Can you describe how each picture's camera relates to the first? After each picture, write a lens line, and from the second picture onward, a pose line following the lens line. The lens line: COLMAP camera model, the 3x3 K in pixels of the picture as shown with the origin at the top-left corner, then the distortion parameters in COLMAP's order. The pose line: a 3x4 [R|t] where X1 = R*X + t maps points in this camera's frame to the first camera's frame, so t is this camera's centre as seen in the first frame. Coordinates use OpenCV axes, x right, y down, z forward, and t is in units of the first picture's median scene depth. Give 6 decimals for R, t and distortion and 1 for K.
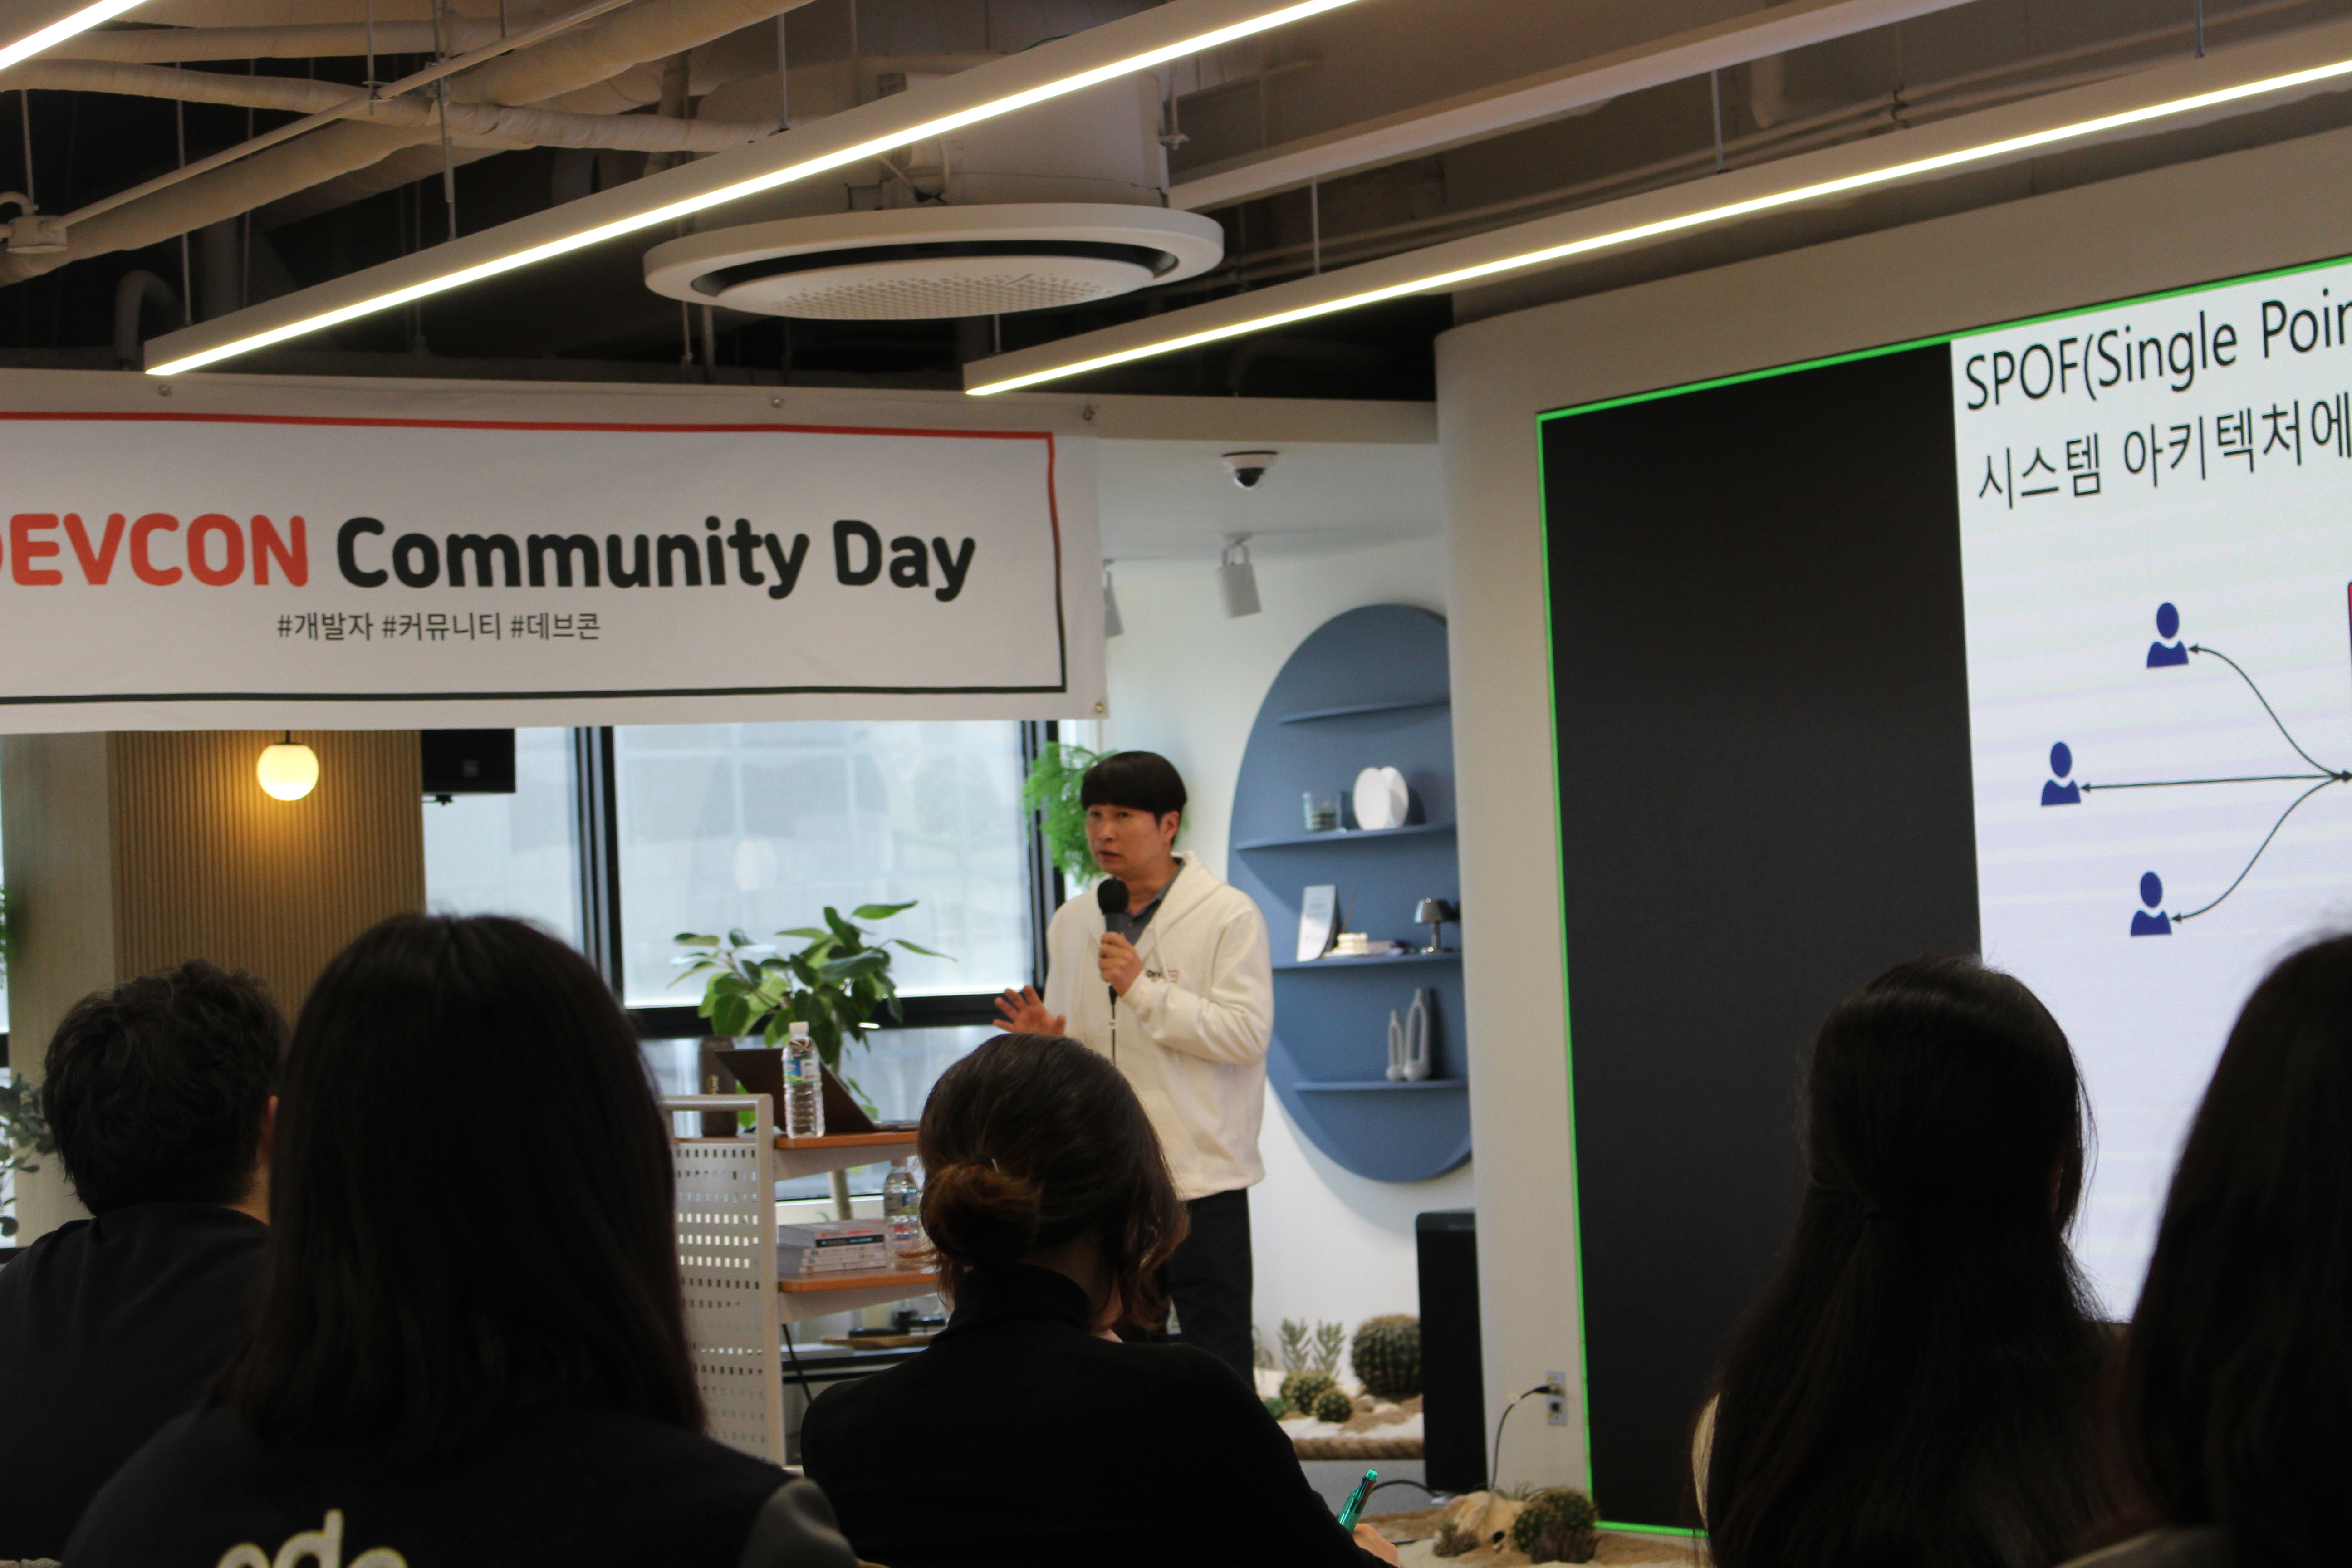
lens RADIAL K [[5901.2, 0, 1242.0], [0, 5901.2, 762.2], [0, 0, 1]] dist [0.047733, 0.000000]
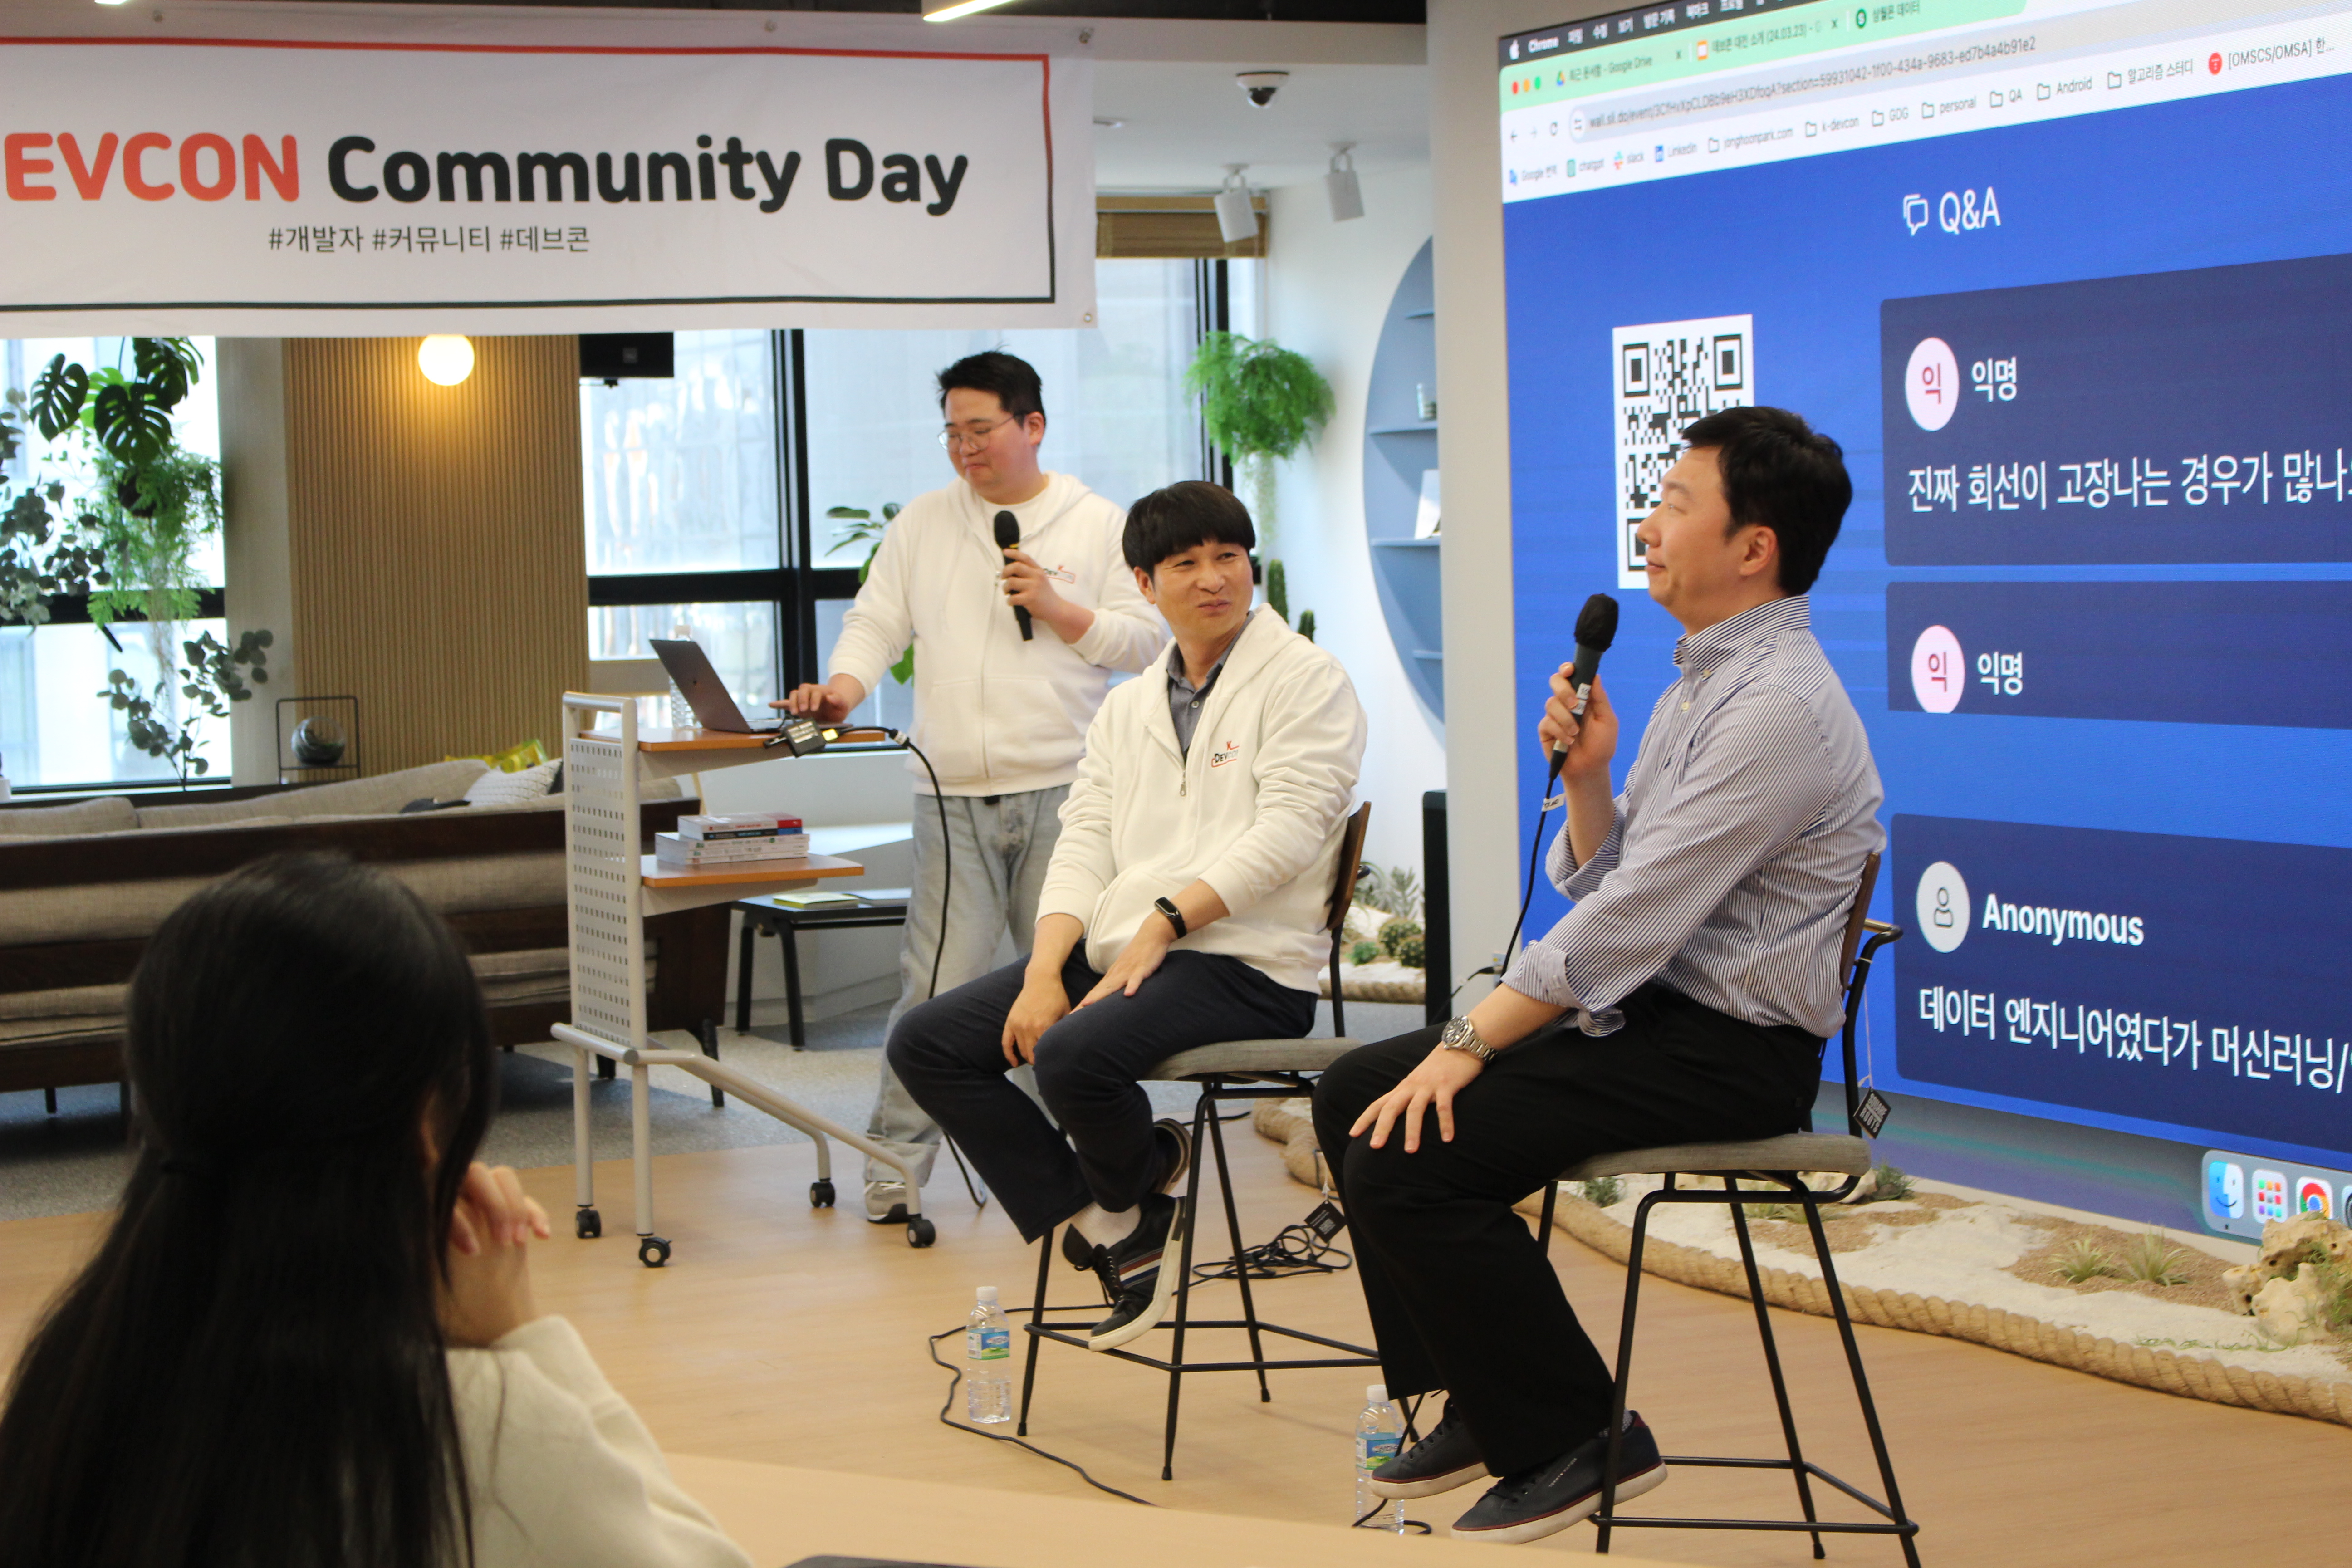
lens RADIAL K [[4929.4, 0, 1163.9], [0, 4929.4, 803.5], [0, 0, 1]] dist [-0.032564, 0.000000]
pose [[0.990879, 0.024456, -0.132520, 0.111882], [-0.010748, 0.994604, 0.103185, -0.014318], [0.134328, -0.100820, 0.985795, 0.127548]]
